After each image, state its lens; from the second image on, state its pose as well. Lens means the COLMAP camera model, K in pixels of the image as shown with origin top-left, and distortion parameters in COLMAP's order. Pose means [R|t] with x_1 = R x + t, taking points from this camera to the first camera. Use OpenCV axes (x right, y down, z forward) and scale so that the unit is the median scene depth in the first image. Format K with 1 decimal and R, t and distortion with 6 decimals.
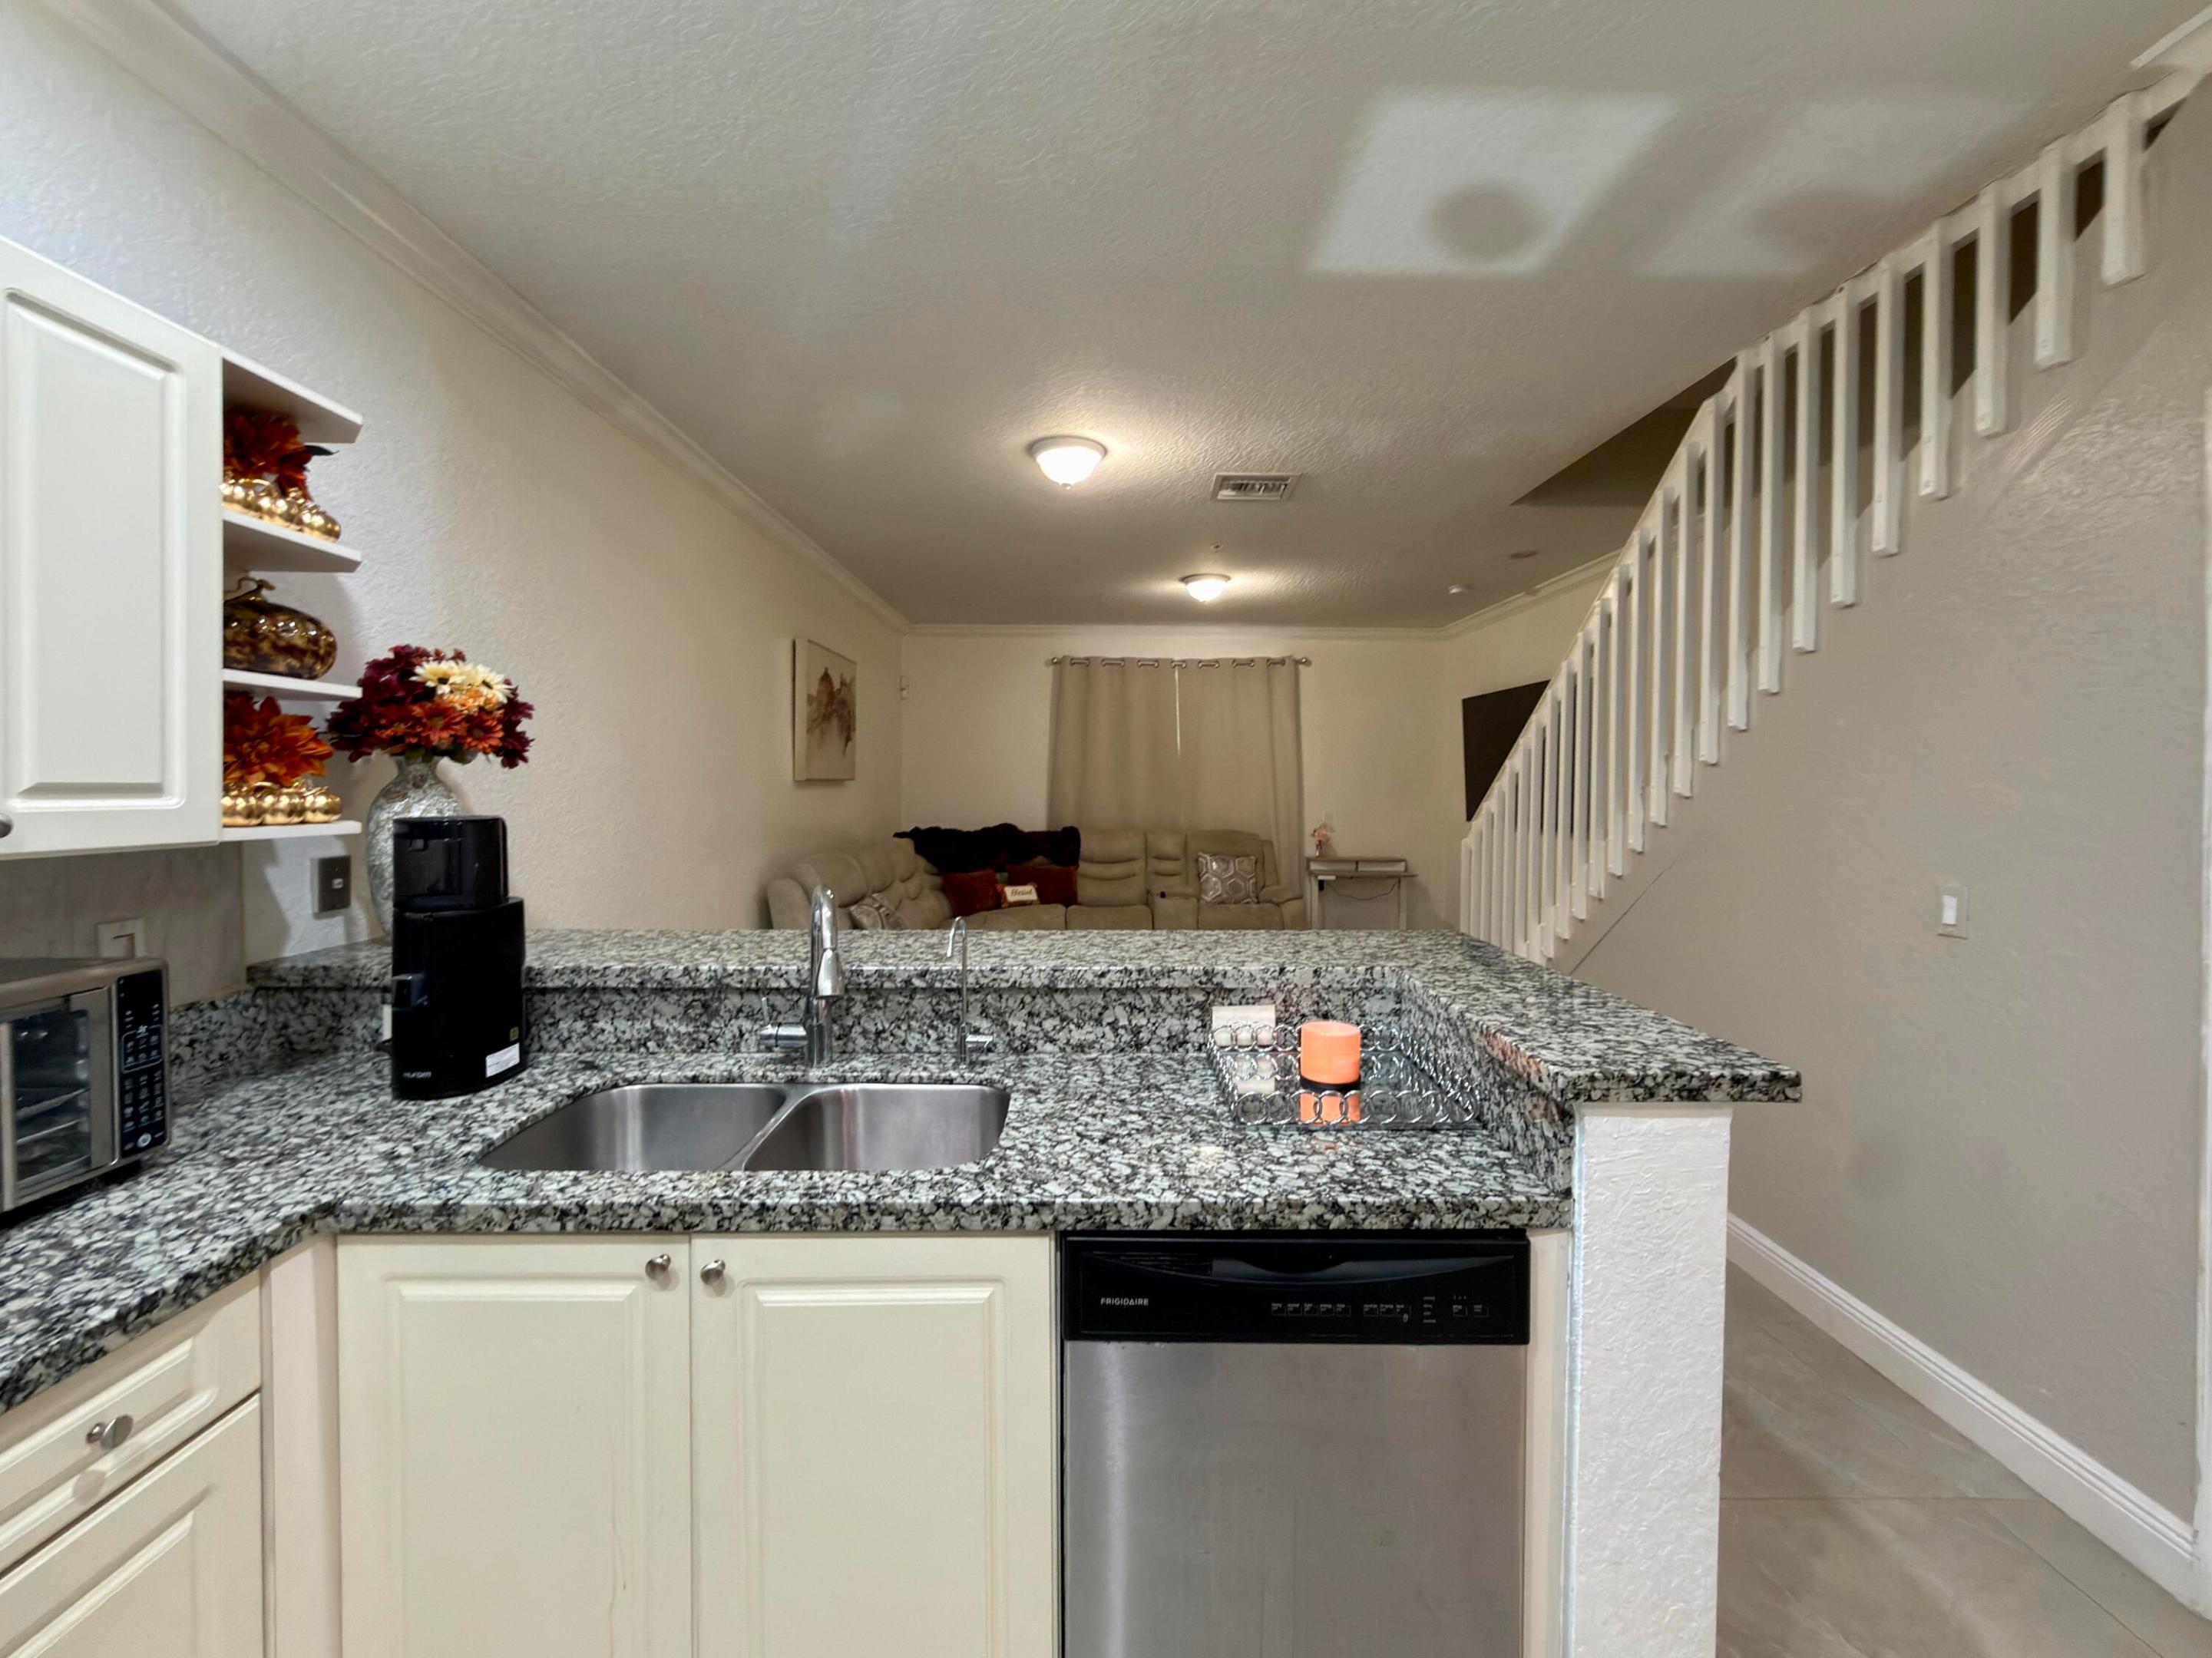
lens RADIAL K [[914.5, 0, 1104.2], [0, 914.5, 797.9], [0, 0, 1]] dist [0.000593, -0.000173]
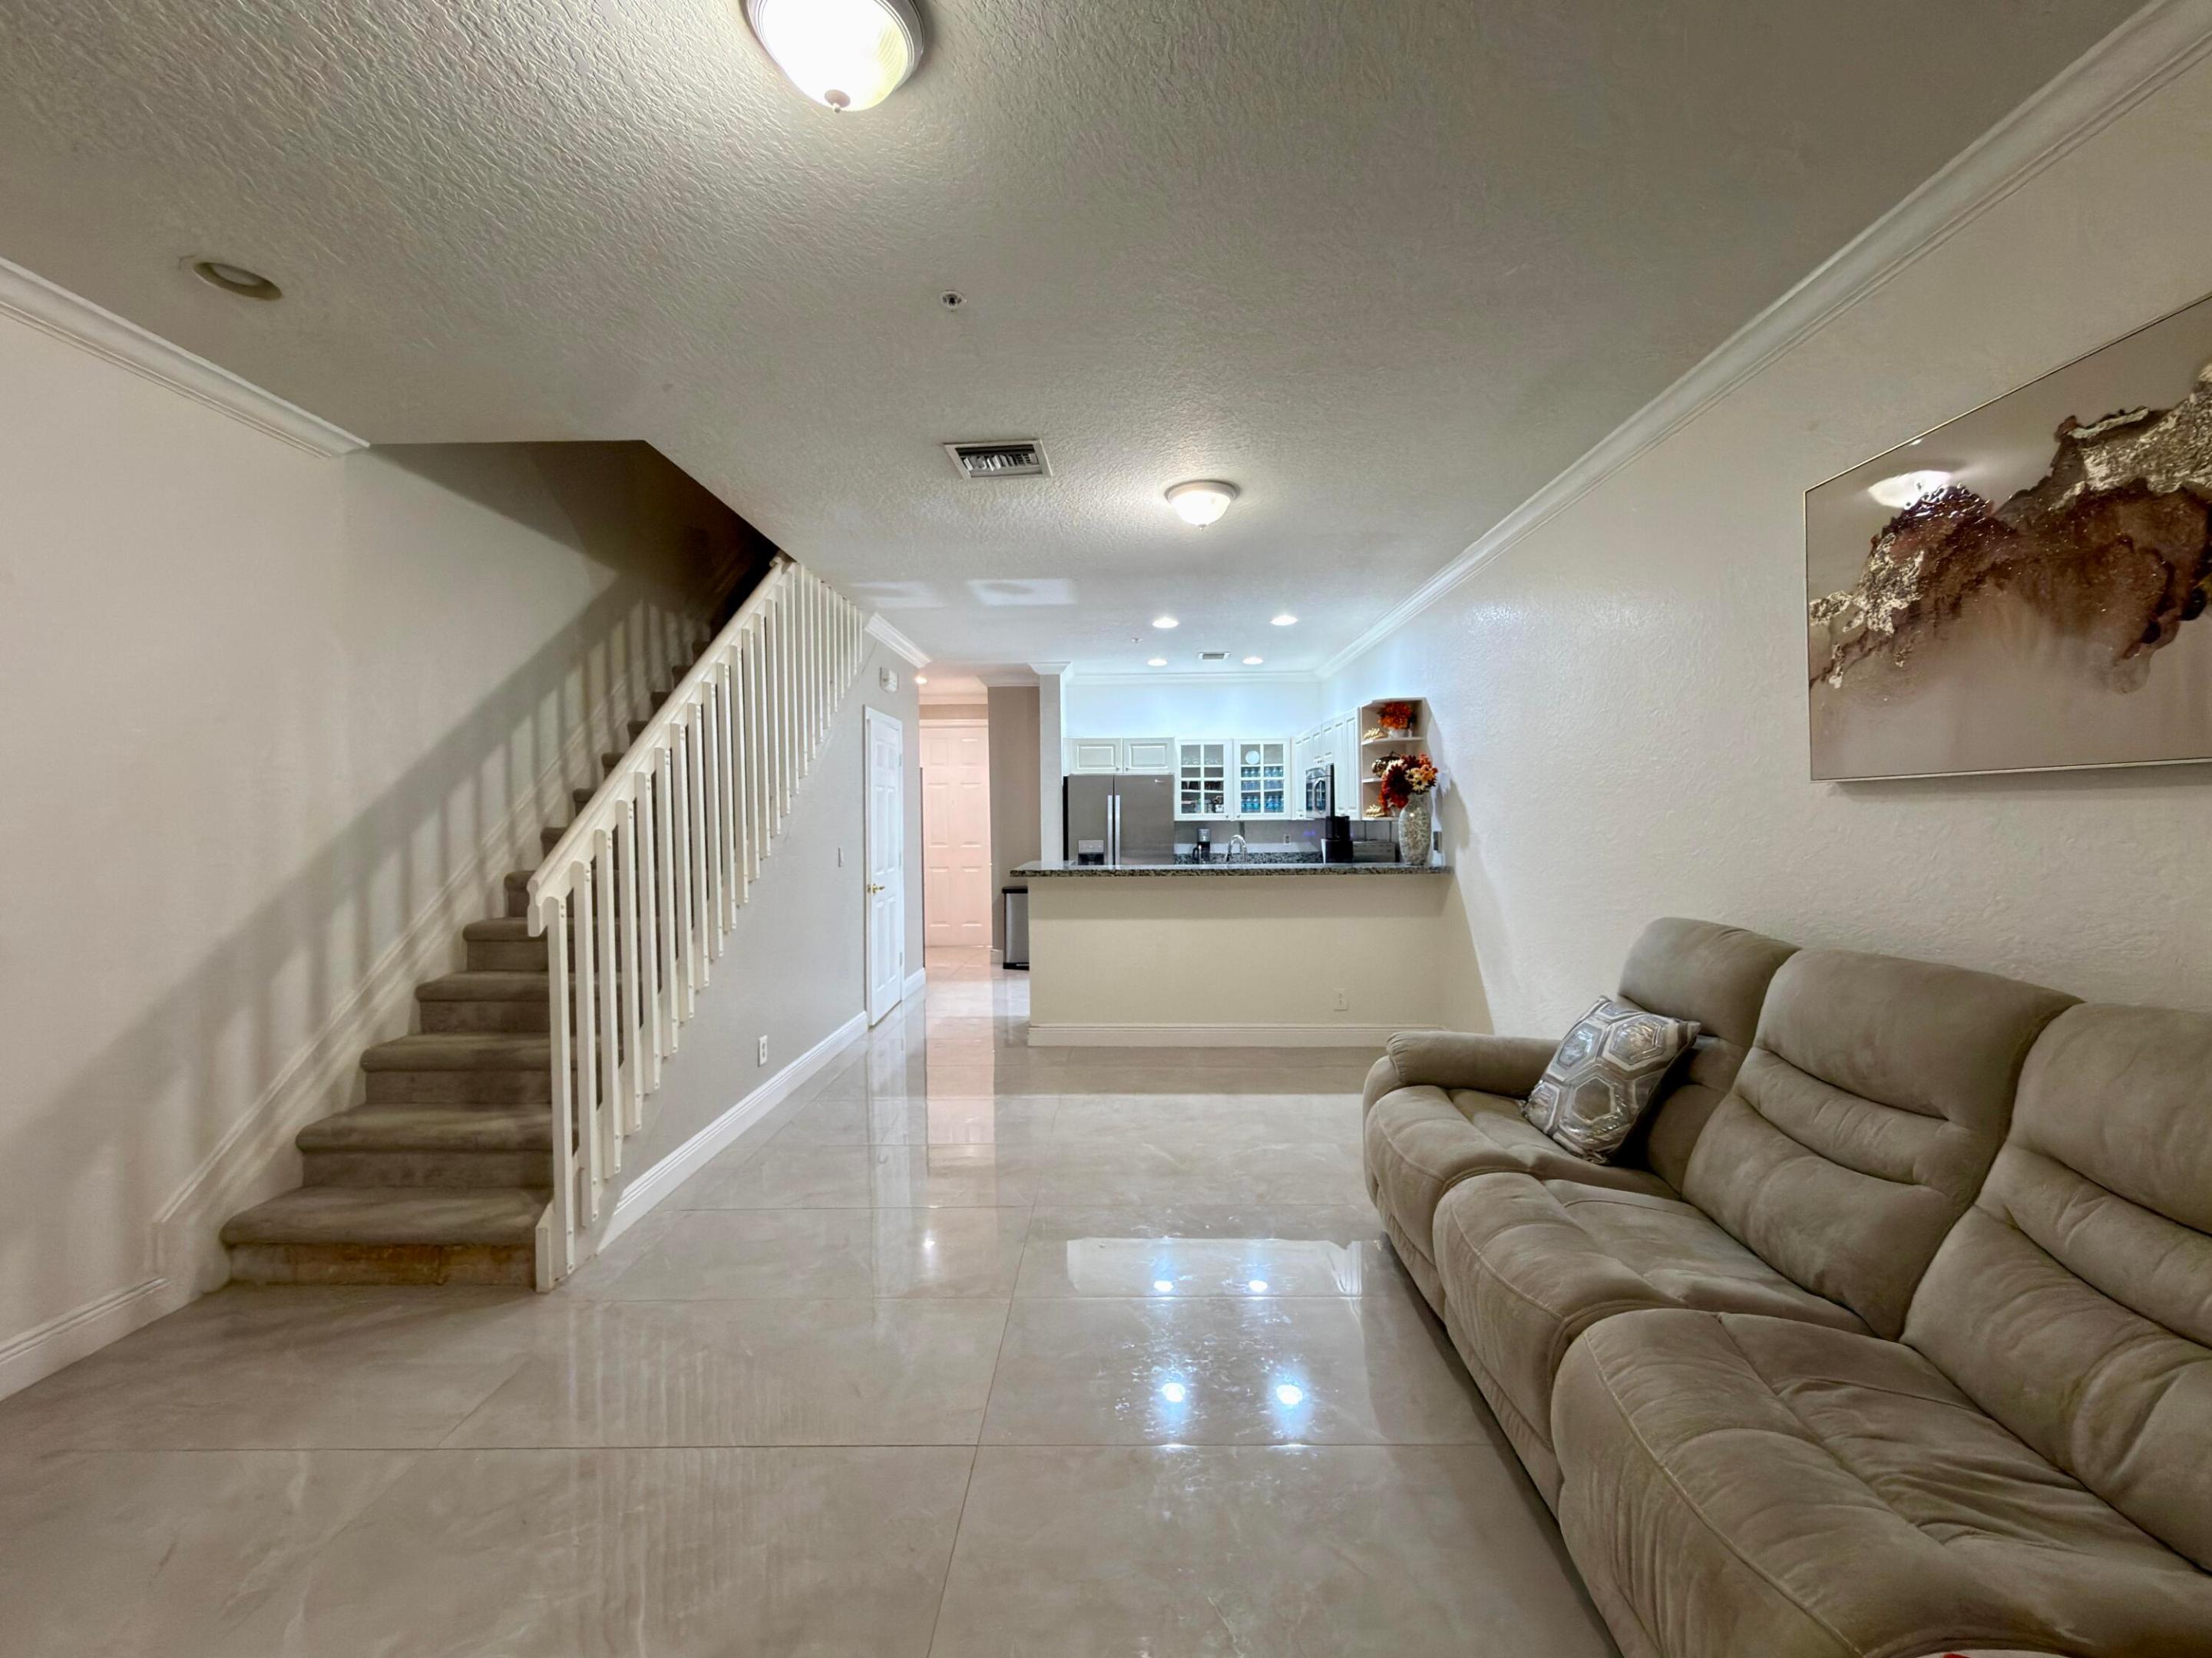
lens RADIAL K [[900.7, 0, 1110.3], [0, 900.7, 825.4], [0, 0, 1]] dist [0.009413, -0.000163]
pose [[-0.999669, 0.006426, 0.024896, 0.080195], [0.007028, 0.999683, 0.024171, -0.027590], [-0.024733, 0.024338, -0.999398, 3.770623]]
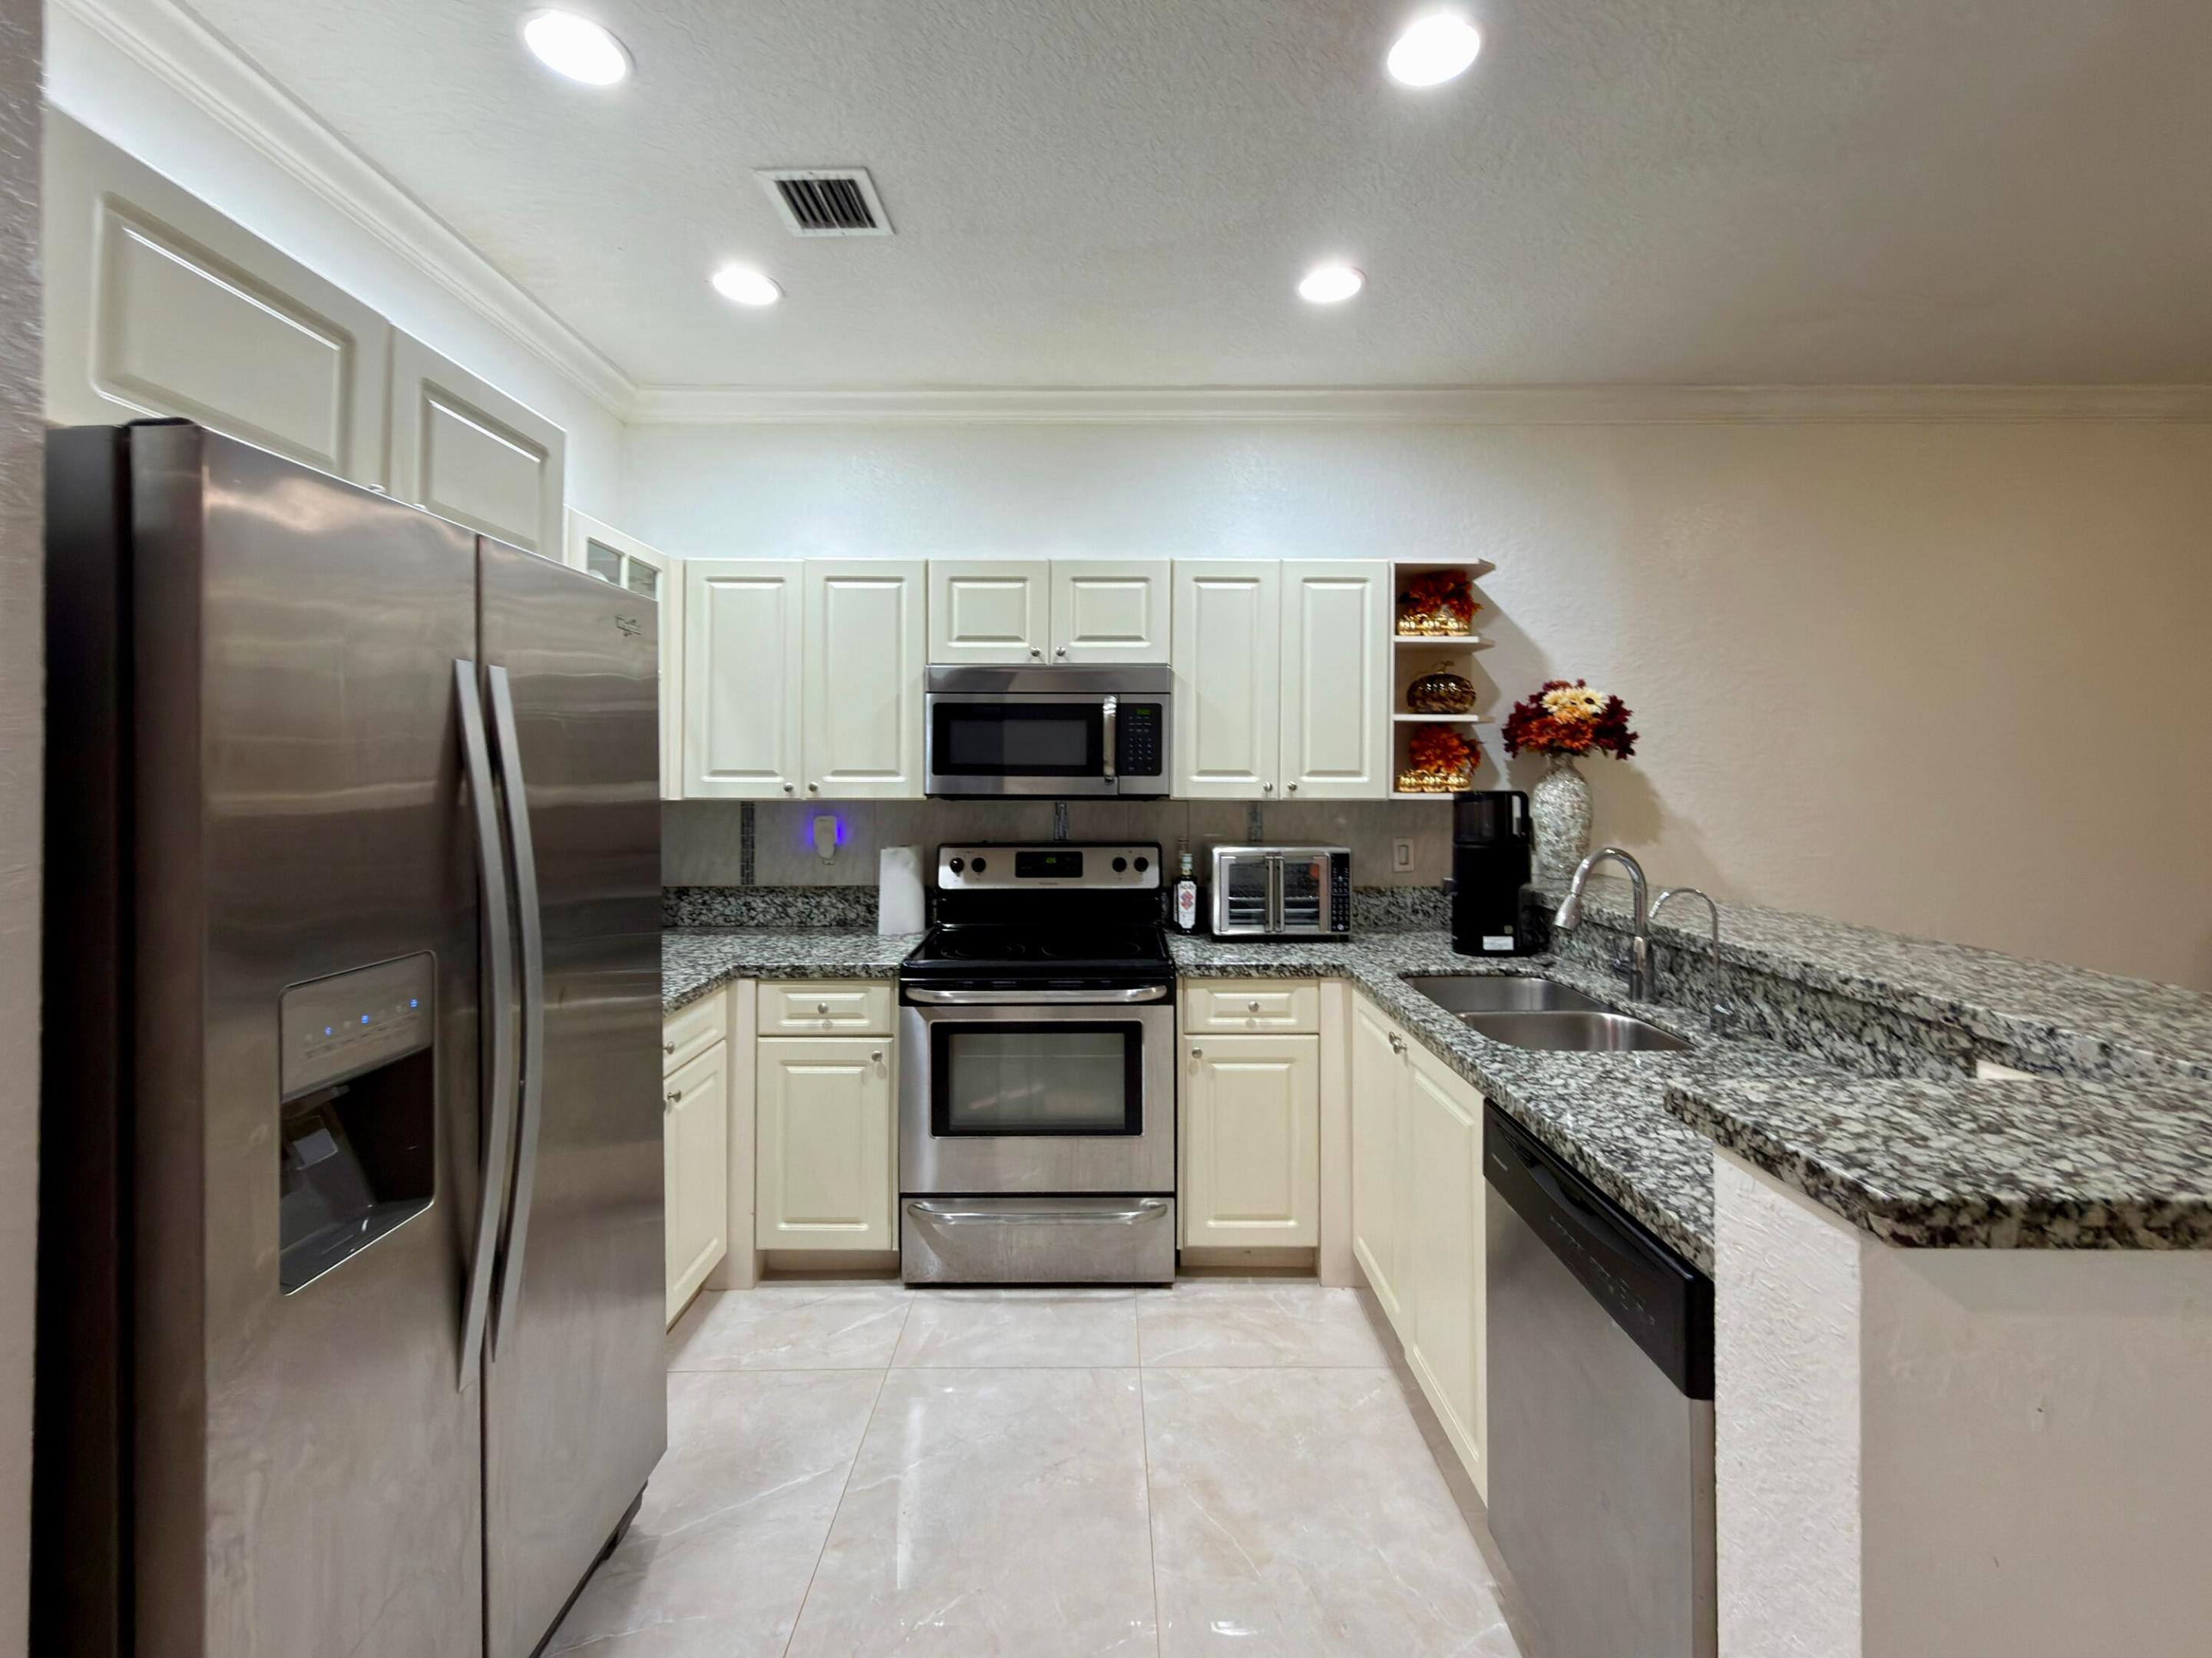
lens RADIAL K [[945.5, 0, 1105.3], [0, 945.5, 766.7], [0, 0, 1]] dist [0.000525, 0.000101]
pose [[-0.003630, -0.013882, -0.999897, 0.828503], [-0.016613, 0.999766, -0.013820, 0.010900], [0.999855, 0.016561, -0.003860, 0.263777]]
